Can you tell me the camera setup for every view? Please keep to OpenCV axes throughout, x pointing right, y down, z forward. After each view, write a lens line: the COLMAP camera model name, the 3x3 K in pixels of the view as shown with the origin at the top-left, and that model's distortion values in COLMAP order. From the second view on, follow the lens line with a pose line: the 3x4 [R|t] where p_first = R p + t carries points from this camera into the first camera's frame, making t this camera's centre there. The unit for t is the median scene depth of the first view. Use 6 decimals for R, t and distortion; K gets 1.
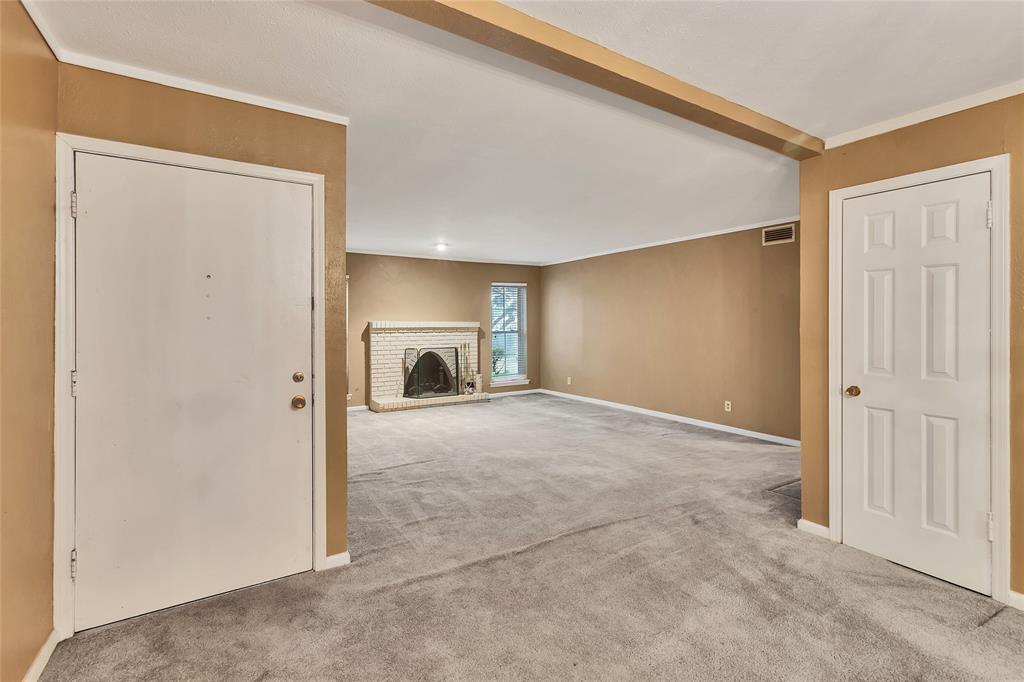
lens RADIAL K [[461.8, 0, 512.0], [0, 461.8, 341.0], [0, 0, 1]] dist [-0.002801, 0.000050]
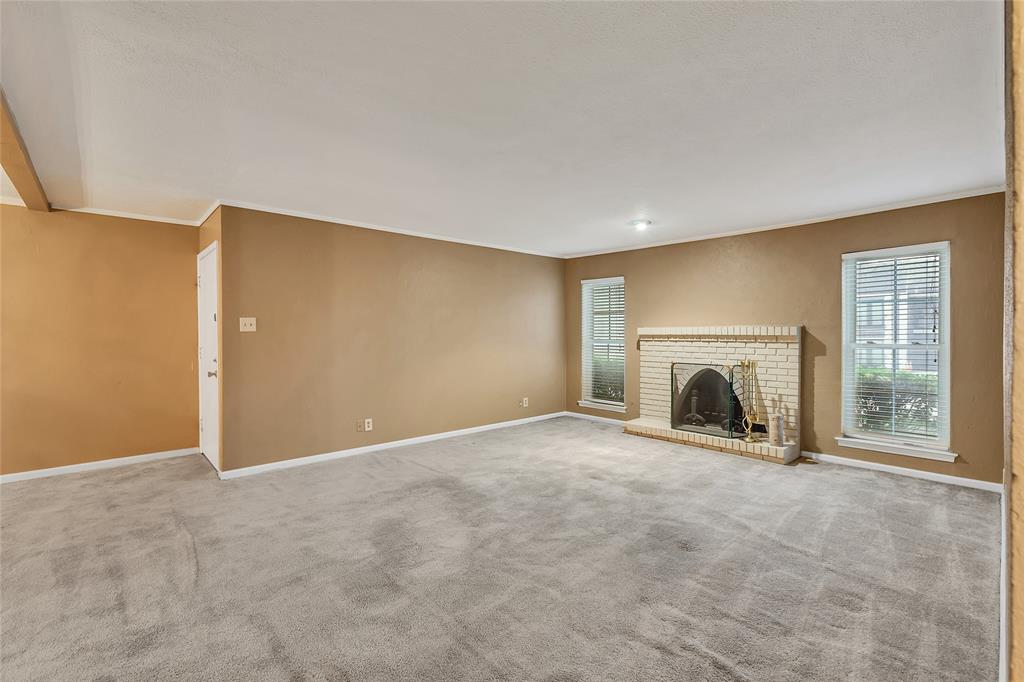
lens RADIAL K [[461.8, 0, 512.0], [0, 461.8, 341.0], [0, 0, 1]] dist [-0.002801, 0.000050]
pose [[0.174000, 0.014394, -0.984640, 0.474188], [-0.039467, 0.999192, 0.007633, -0.013296], [0.983955, 0.037532, 0.174427, 0.591357]]
